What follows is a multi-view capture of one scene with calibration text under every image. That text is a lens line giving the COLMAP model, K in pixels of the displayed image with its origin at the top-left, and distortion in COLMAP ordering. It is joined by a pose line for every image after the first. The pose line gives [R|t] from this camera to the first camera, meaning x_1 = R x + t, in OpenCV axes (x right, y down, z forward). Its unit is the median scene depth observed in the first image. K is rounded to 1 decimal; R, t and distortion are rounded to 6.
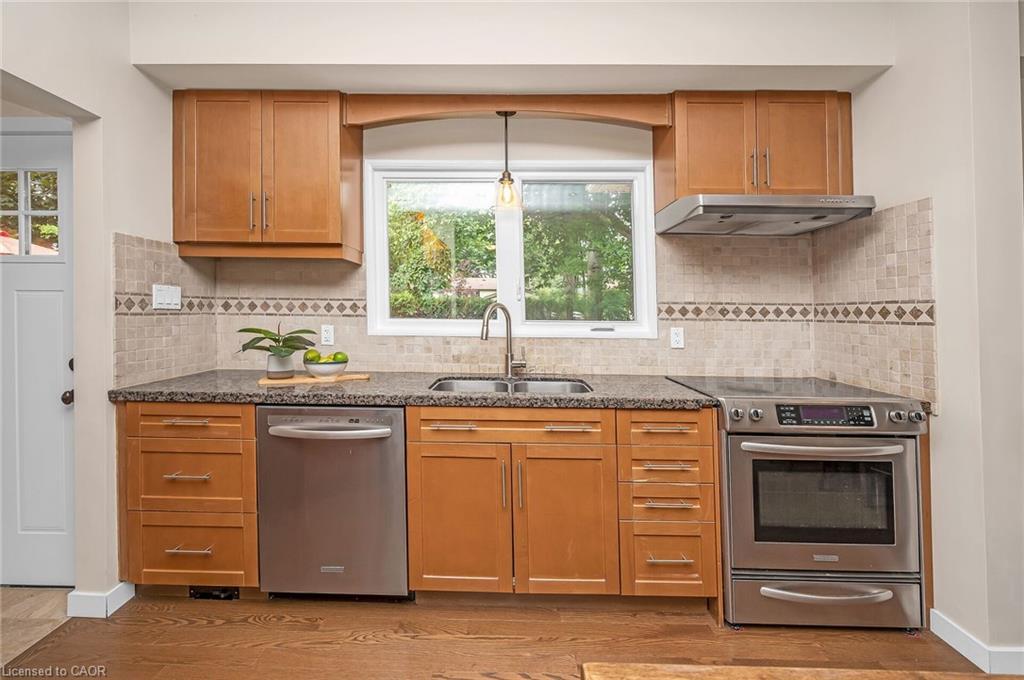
lens RADIAL K [[430.1, 0, 520.3], [0, 430.1, 331.5], [0, 0, 1]] dist [-0.001601, -0.000227]
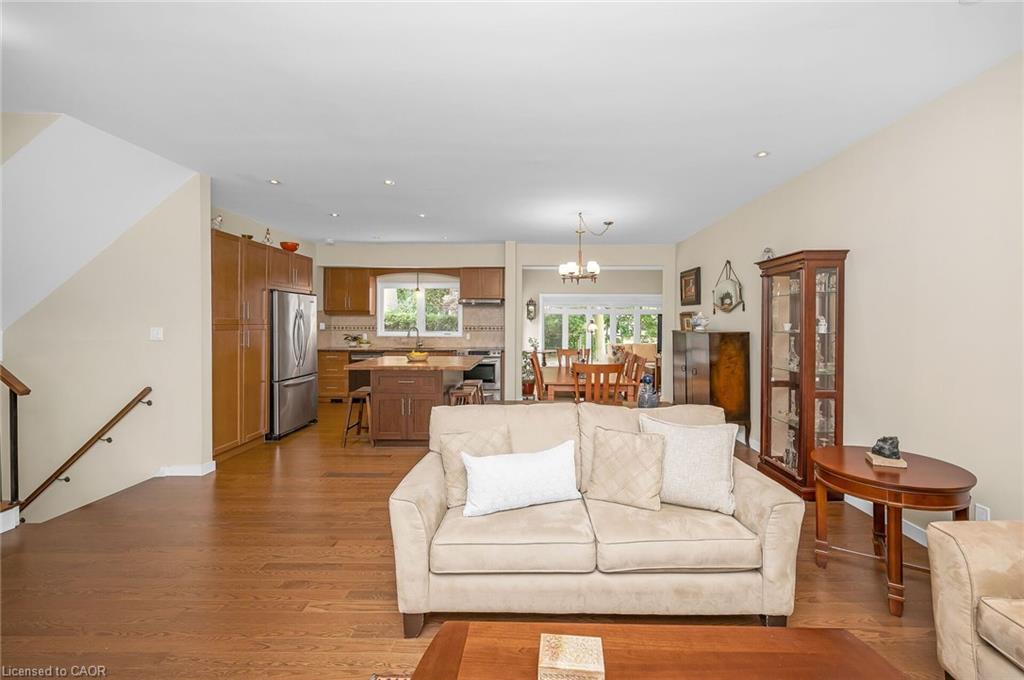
lens RADIAL K [[413.4, 0, 540.4], [0, 413.4, 323.3], [0, 0, 1]] dist [-0.002463, -0.000226]
pose [[0.999802, -0.009201, -0.017642, 1.067833], [0.008277, 0.998624, -0.051782, 0.091312], [0.018095, 0.051626, 0.998503, -2.405546]]
